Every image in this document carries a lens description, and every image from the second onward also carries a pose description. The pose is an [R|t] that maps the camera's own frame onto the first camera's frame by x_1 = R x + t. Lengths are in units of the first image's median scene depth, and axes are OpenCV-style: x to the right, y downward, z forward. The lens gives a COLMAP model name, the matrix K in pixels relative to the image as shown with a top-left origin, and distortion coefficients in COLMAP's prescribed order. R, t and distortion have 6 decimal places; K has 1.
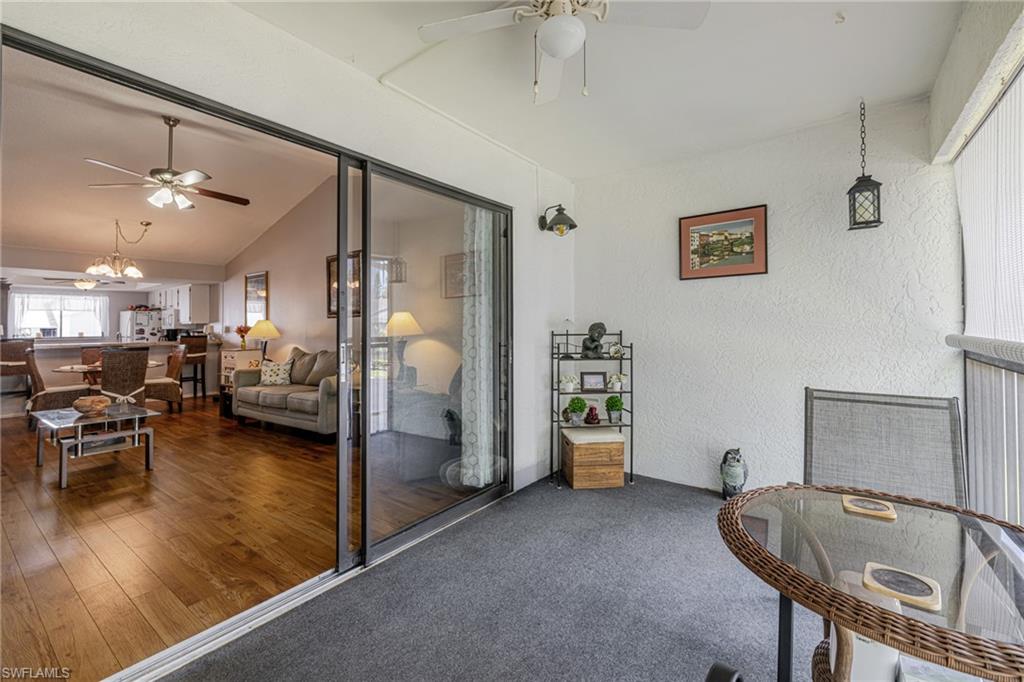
lens RADIAL K [[442.8, 0, 502.7], [0, 442.8, 323.2], [0, 0, 1]] dist [-0.002898, 0.000043]
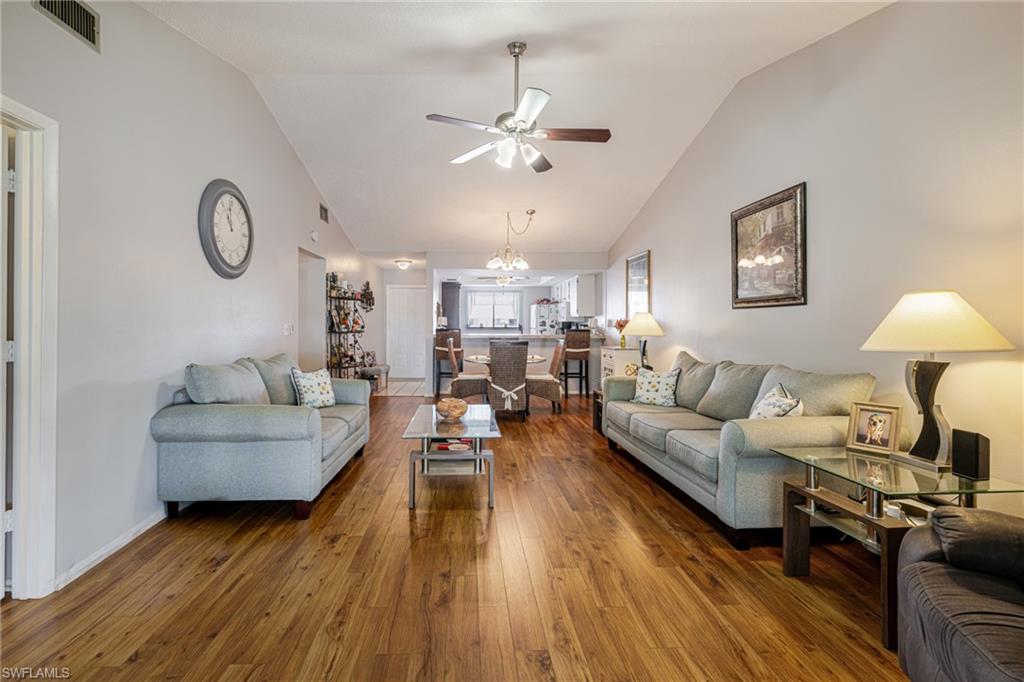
lens RADIAL K [[442.8, 0, 502.7], [0, 442.8, 323.2], [0, 0, 1]] dist [-0.002898, 0.000043]
pose [[0.669312, 0.014946, -0.742831, -0.116187], [-0.003340, 0.999848, 0.017107, -0.000464], [0.742974, -0.008969, 0.669260, 0.264884]]
